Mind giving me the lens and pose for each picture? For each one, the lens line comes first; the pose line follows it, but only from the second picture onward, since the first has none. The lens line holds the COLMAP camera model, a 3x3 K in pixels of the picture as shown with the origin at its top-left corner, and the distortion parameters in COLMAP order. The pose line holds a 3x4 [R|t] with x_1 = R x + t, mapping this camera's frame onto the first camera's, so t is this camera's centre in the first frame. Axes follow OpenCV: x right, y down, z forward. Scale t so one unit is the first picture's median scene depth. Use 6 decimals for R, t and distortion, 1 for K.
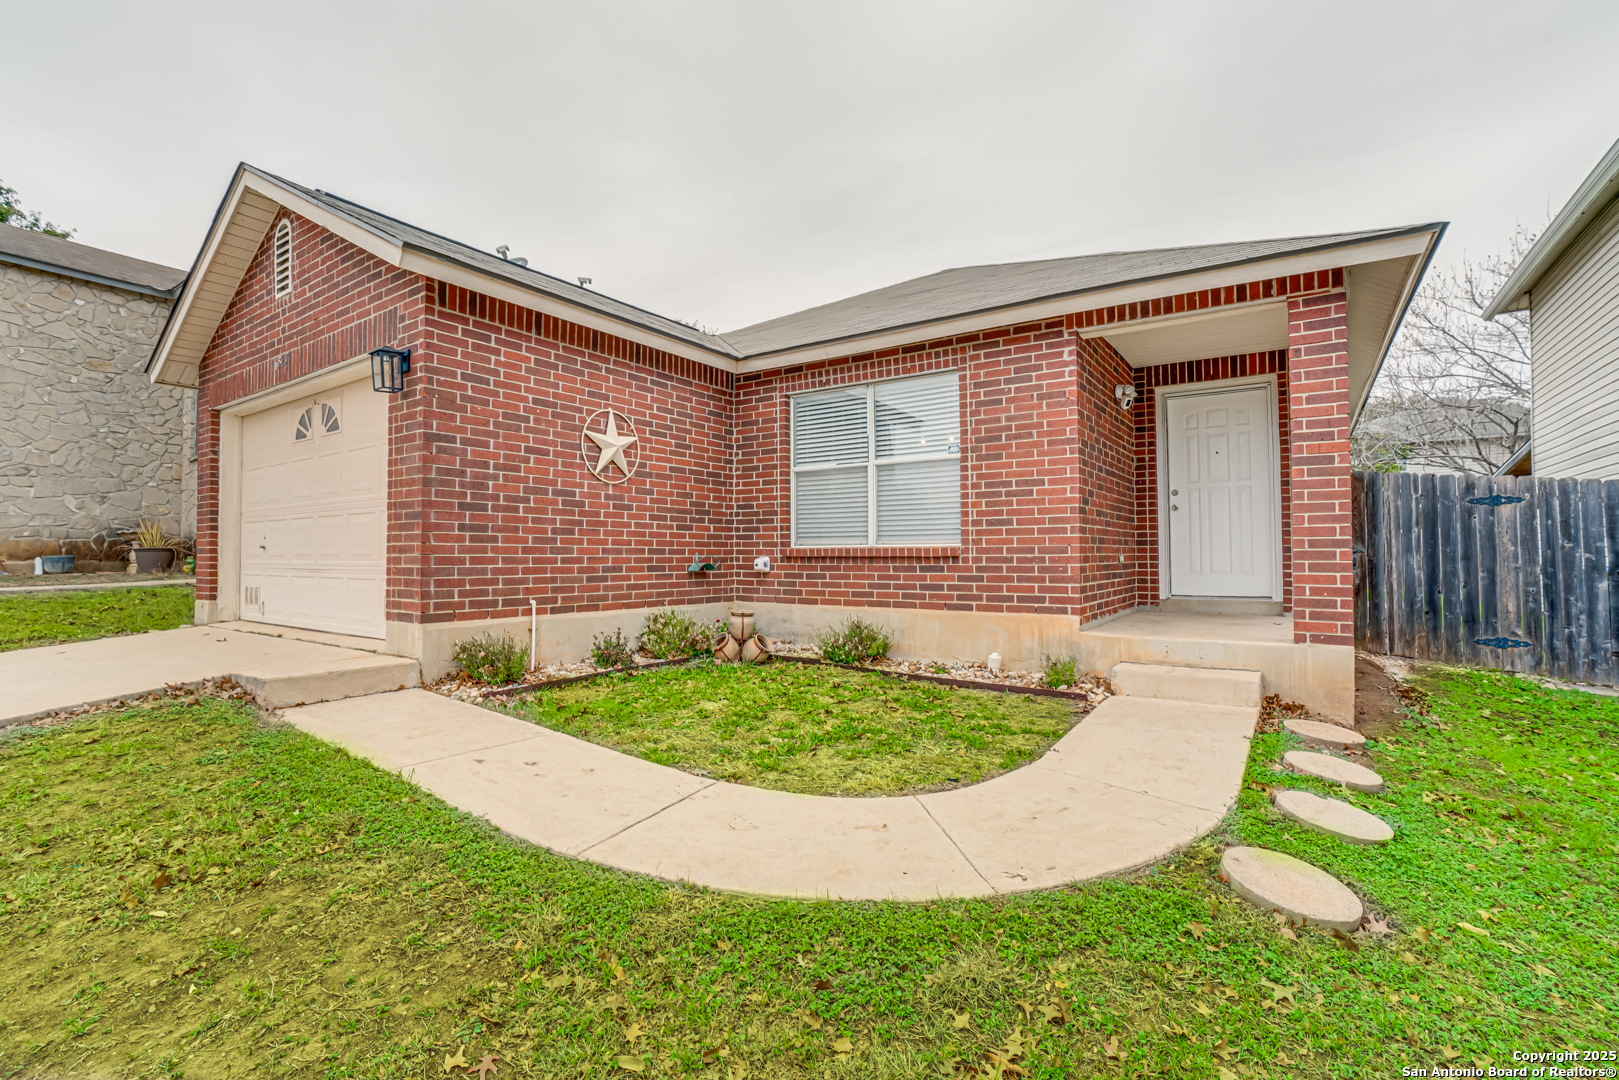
lens RADIAL K [[732.0, 0, 800.4], [0, 732.0, 543.9], [0, 0, 1]] dist [-0.050518, 0.022029]
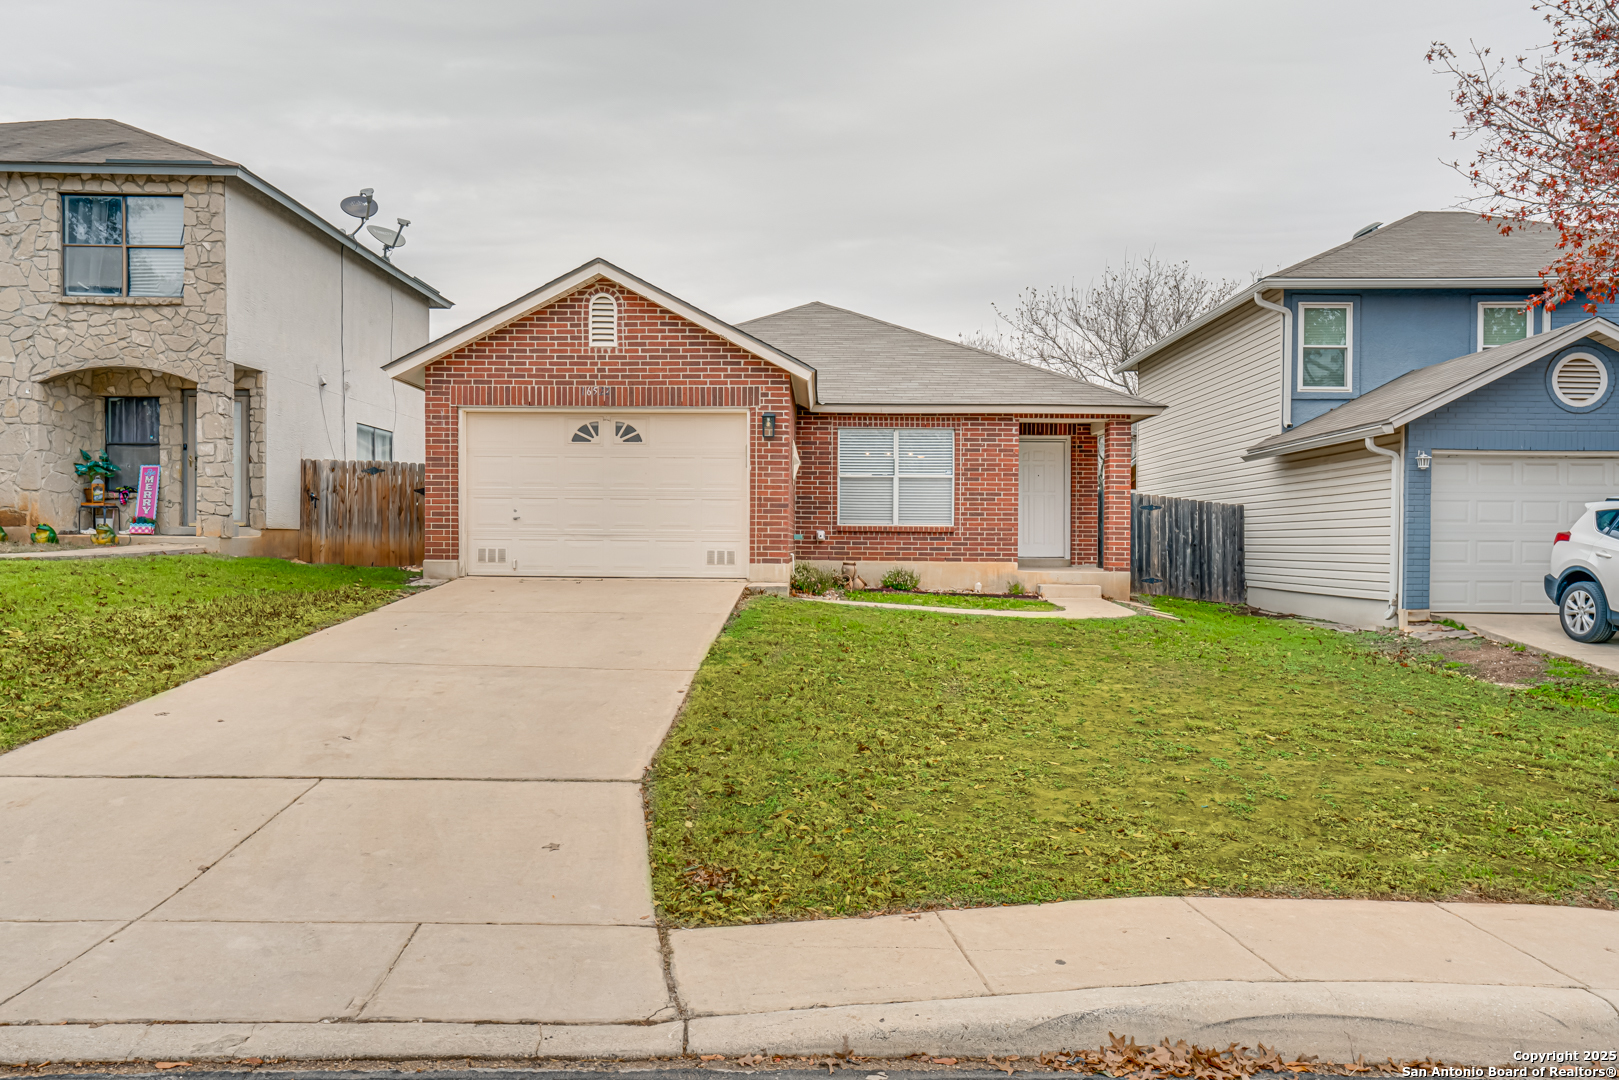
lens RADIAL K [[1225.2, 0, 813.2], [0, 1225.2, 540.5], [0, 0, 1]] dist [0.005753, 0.000276]
pose [[0.824257, 0.010376, 0.566120, -1.698915], [-0.021389, 0.999689, 0.012820, 0.006013], [-0.565811, -0.022675, 0.824223, -1.253913]]
